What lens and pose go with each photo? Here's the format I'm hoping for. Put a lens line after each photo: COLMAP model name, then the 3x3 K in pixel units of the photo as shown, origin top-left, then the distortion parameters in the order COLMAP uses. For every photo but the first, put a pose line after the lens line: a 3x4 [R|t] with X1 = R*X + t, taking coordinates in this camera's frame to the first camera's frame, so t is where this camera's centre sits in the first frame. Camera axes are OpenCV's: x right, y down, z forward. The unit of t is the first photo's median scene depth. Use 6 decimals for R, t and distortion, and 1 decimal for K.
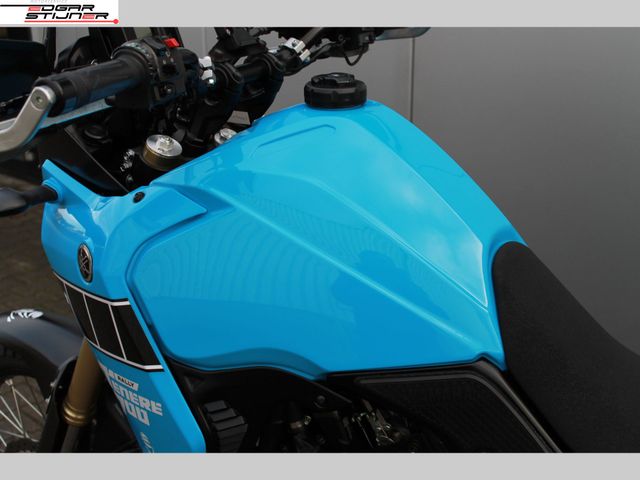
lens RADIAL K [[789.0, 0, 322.8], [0, 789.0, 242.9], [0, 0, 1]] dist [-0.077569, 0.000000]
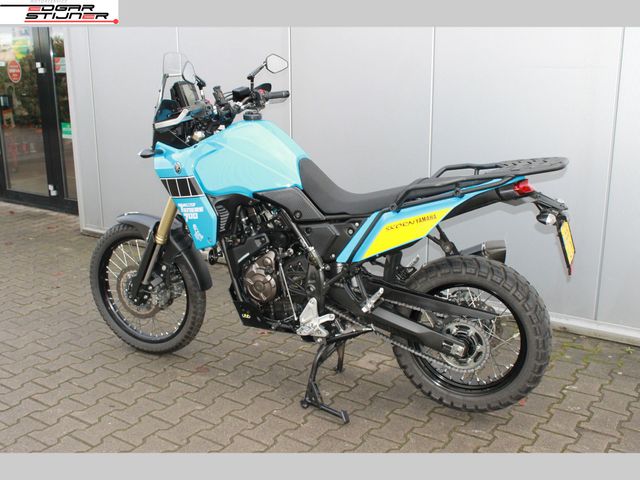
lens RADIAL K [[708.6, 0, 322.5], [0, 708.6, 236.5], [0, 0, 1]] dist [-0.071354, 0.000000]
pose [[0.994737, -0.028826, 0.098321, 0.001033], [0.037295, 0.995647, -0.085417, 0.558465], [-0.095430, 0.088634, 0.991482, -1.870665]]
